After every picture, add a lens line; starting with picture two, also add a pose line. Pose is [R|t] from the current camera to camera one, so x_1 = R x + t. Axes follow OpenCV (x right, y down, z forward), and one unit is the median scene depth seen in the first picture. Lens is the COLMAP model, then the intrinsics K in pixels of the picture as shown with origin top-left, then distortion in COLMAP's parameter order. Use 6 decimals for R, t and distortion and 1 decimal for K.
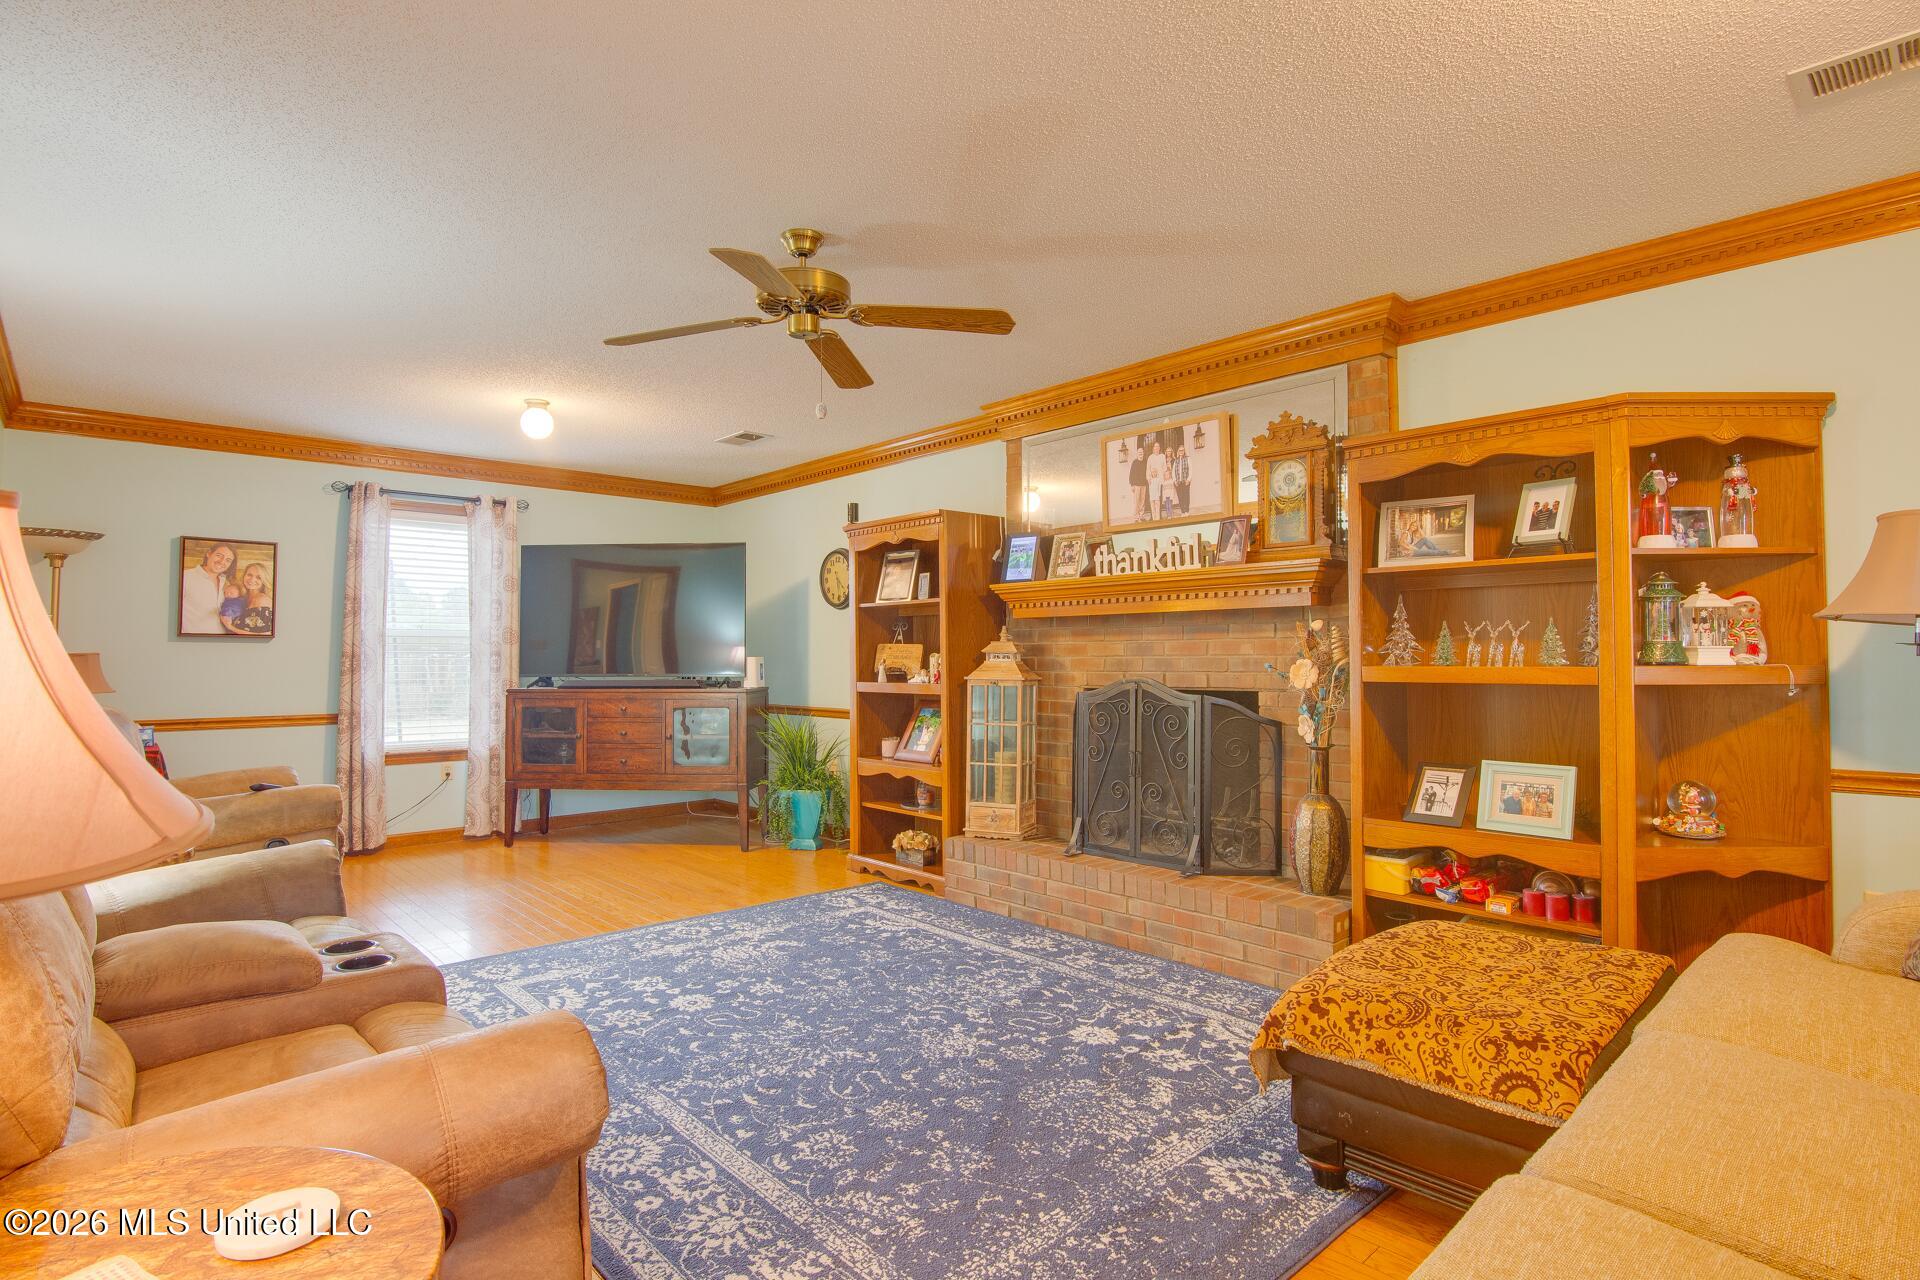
lens RADIAL K [[948.7, 0, 960.0], [0, 948.7, 640.0], [0, 0, 1]] dist [-0.027064, -0.000339]
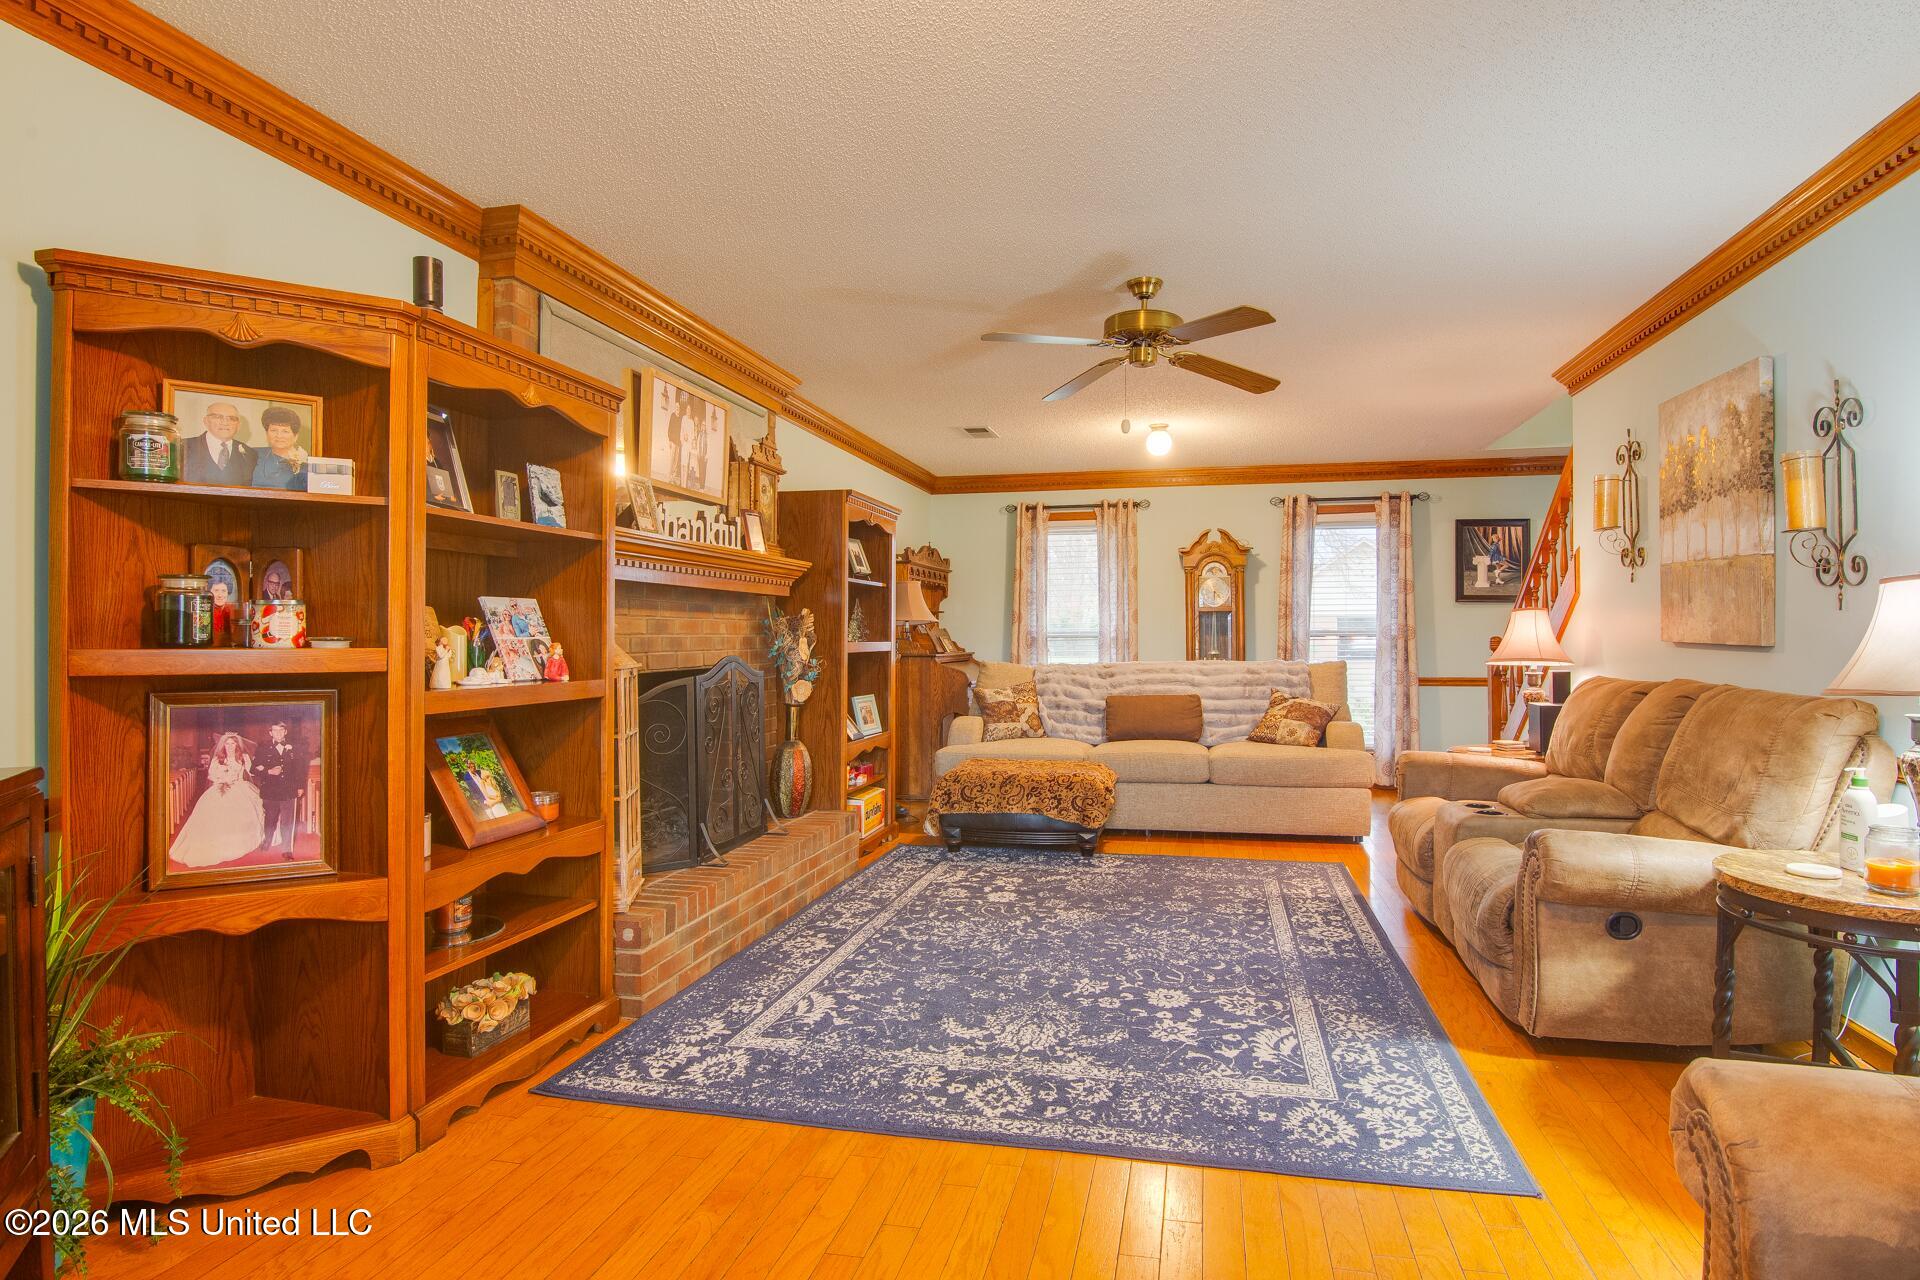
lens RADIAL K [[1052.4, 0, 960.0], [0, 1052.4, 640.0], [0, 0, 1]] dist [-0.033062, -0.000200]
pose [[-0.567863, 0.001582, 0.823122, -0.916599], [-0.011825, 0.999879, -0.010080, 0.034322], [-0.823038, -0.015458, -0.567776, 1.576759]]
